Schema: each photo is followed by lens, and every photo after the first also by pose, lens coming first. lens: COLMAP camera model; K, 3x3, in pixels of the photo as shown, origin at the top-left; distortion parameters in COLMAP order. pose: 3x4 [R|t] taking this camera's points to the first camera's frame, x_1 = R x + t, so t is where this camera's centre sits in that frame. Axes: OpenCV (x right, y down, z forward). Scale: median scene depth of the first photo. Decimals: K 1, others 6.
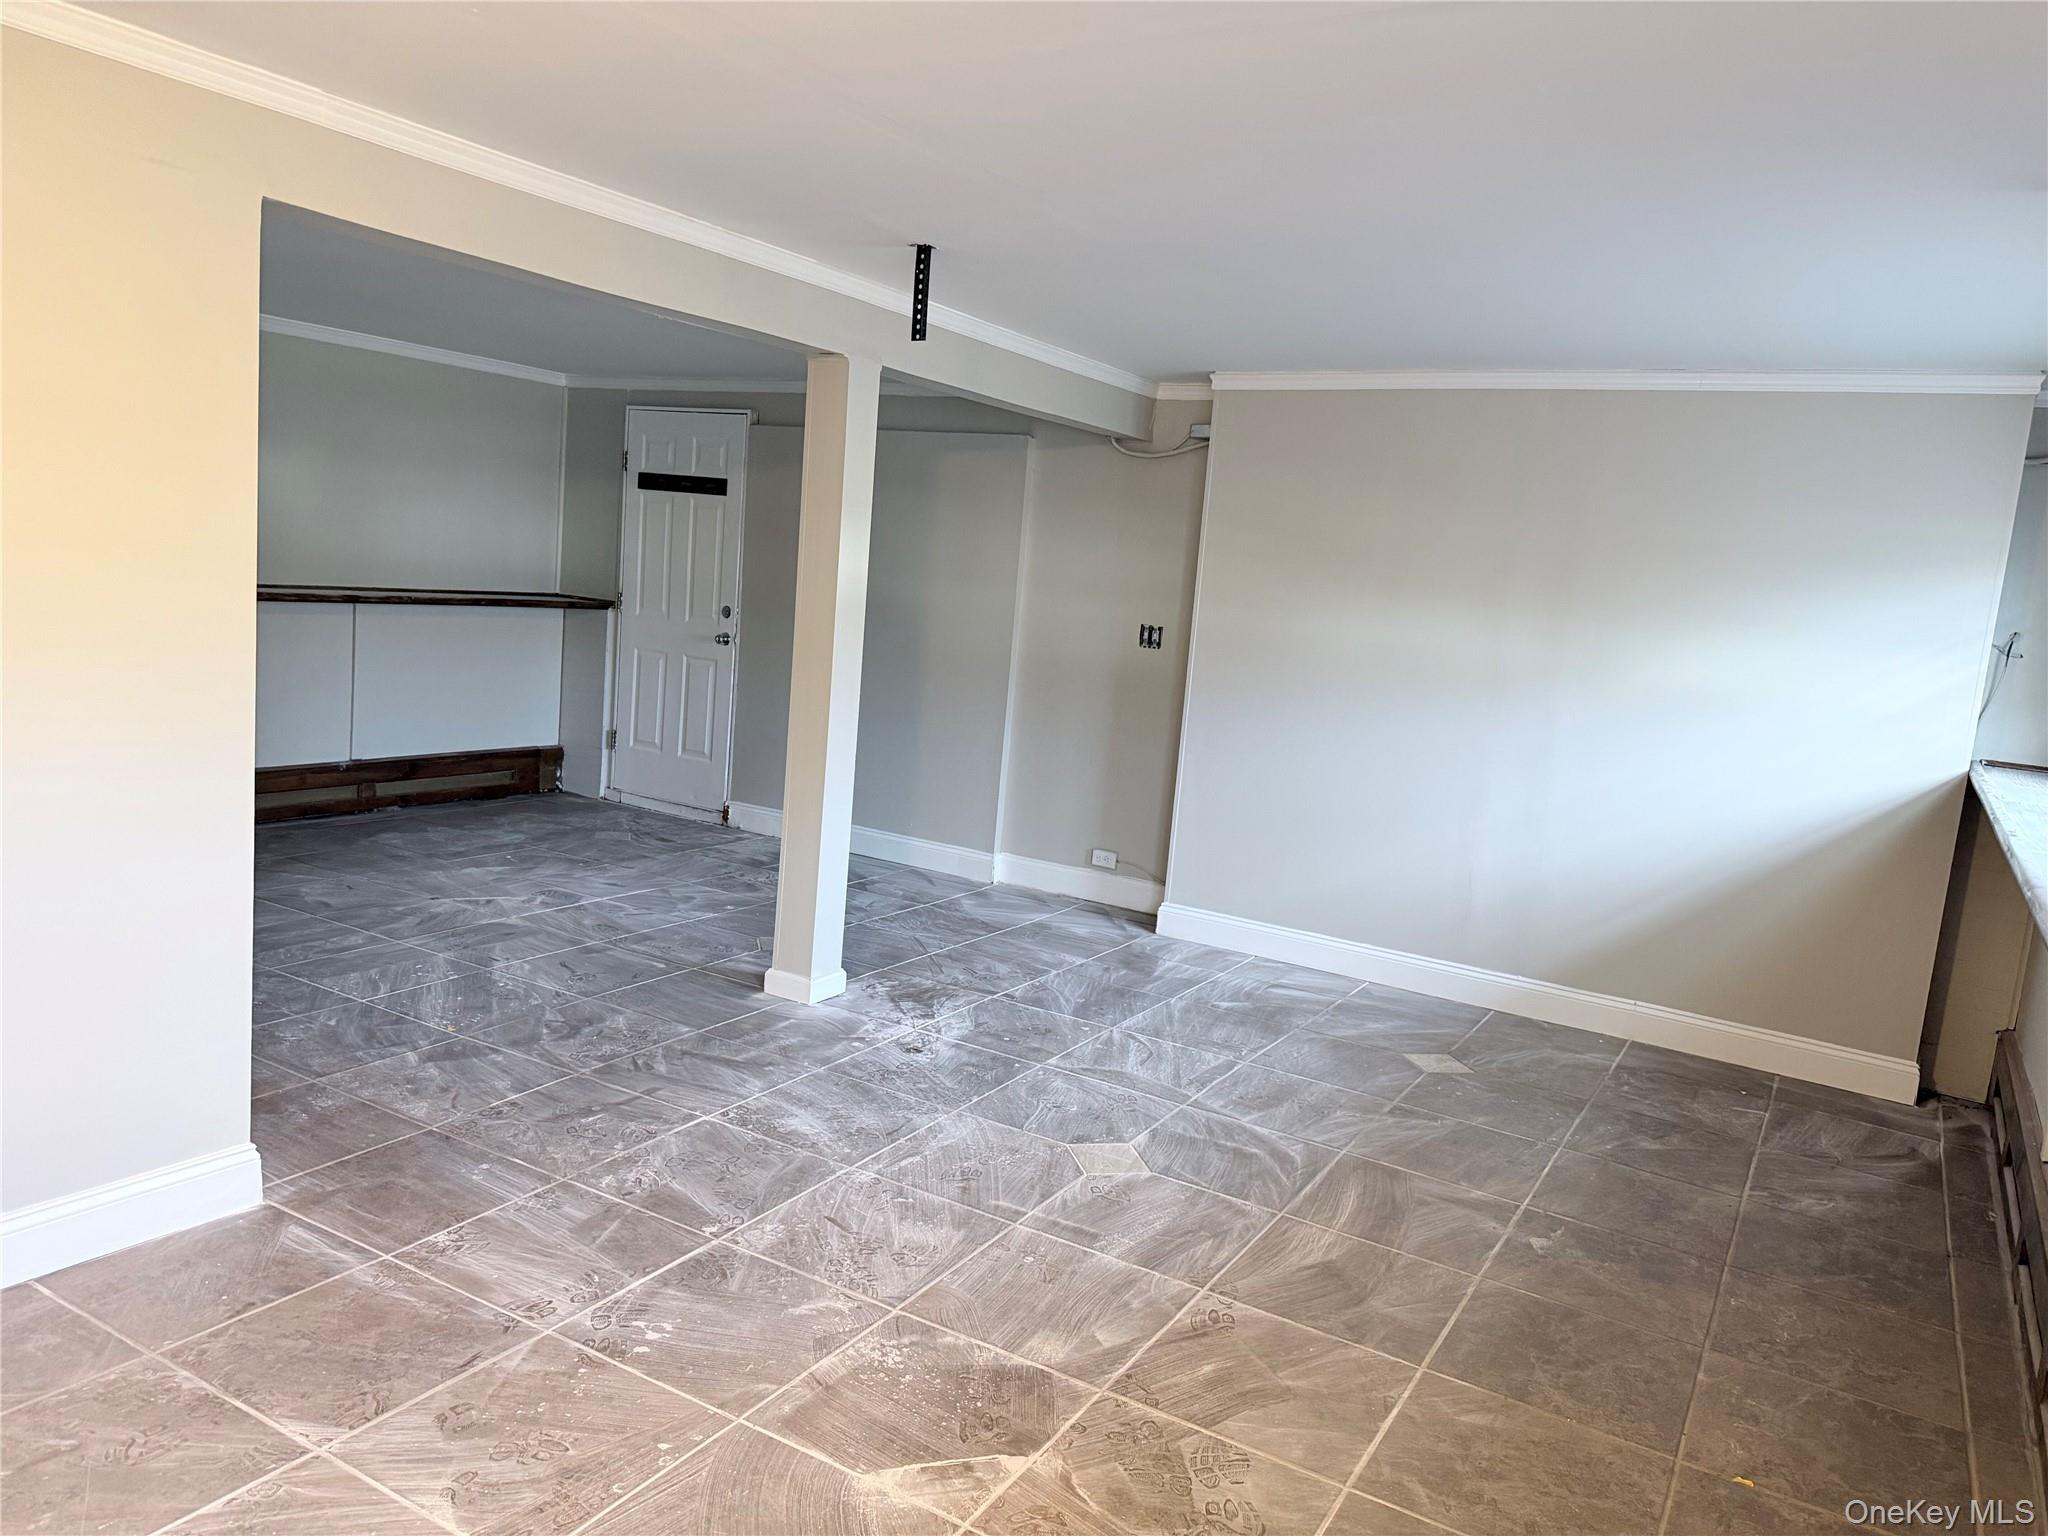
lens RADIAL K [[1463.2, 0, 1025.5], [0, 1463.2, 769.7], [0, 0, 1]] dist [0.011539, -0.025607]
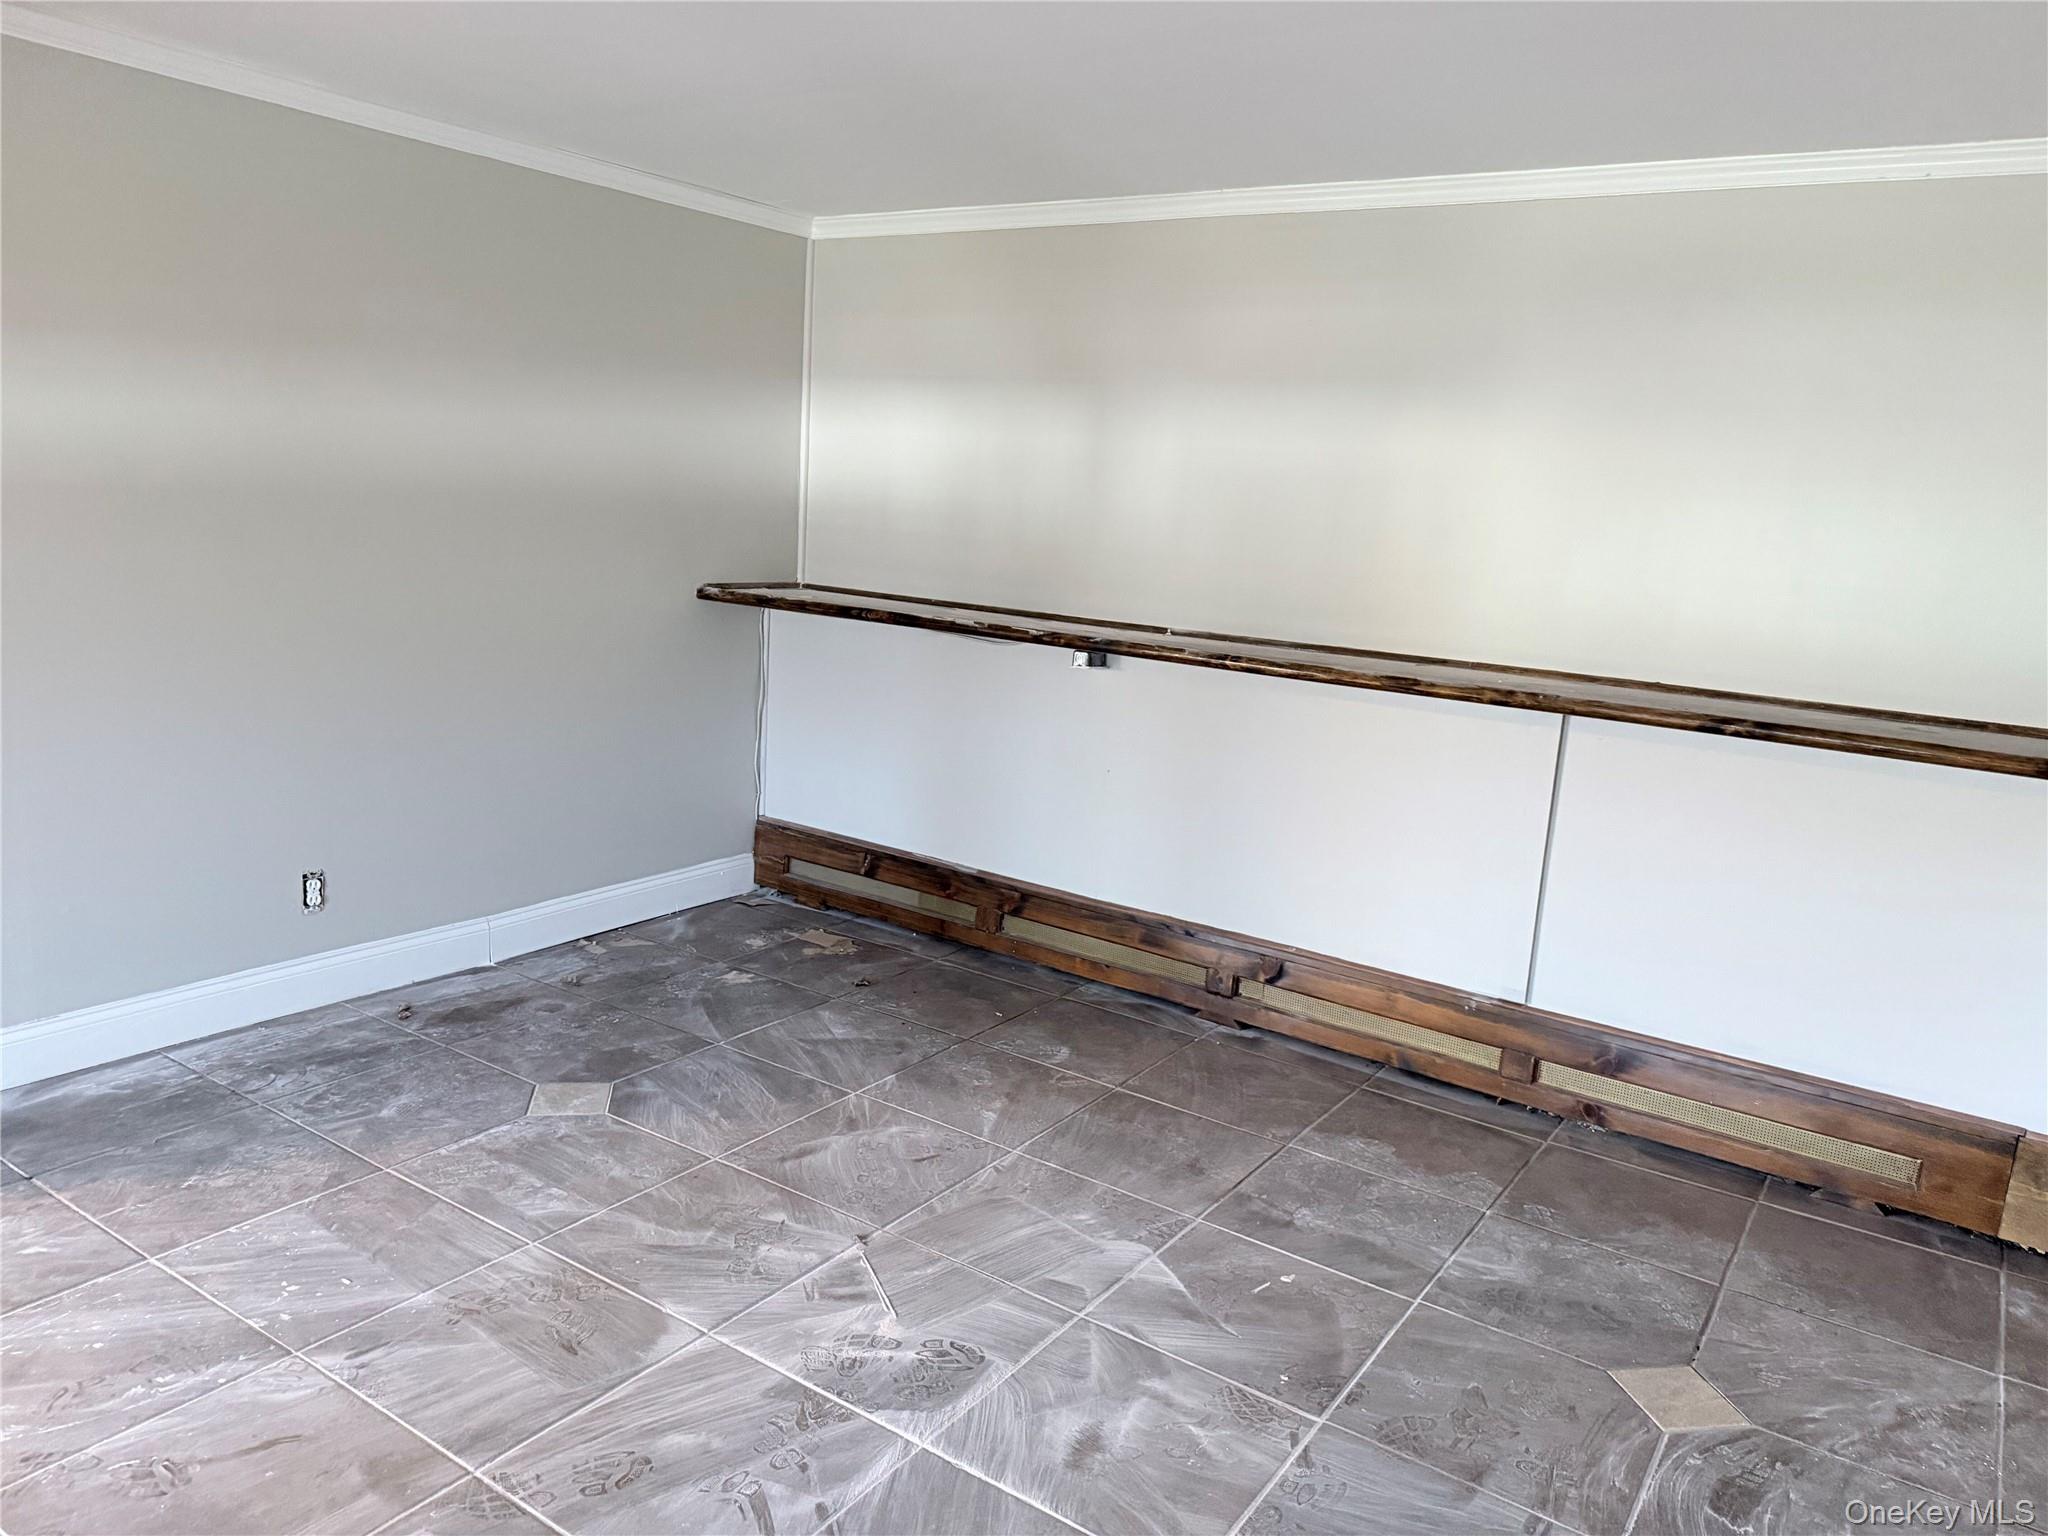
lens RADIAL K [[1463.2, 0, 1025.3], [0, 1463.2, 766.9], [0, 0, 1]] dist [0.011539, -0.025607]
pose [[-0.051626, 0.103476, -0.993291, 0.076586], [-0.208188, 0.971650, 0.112042, -0.140998], [0.976725, 0.212575, -0.028620, 1.065806]]
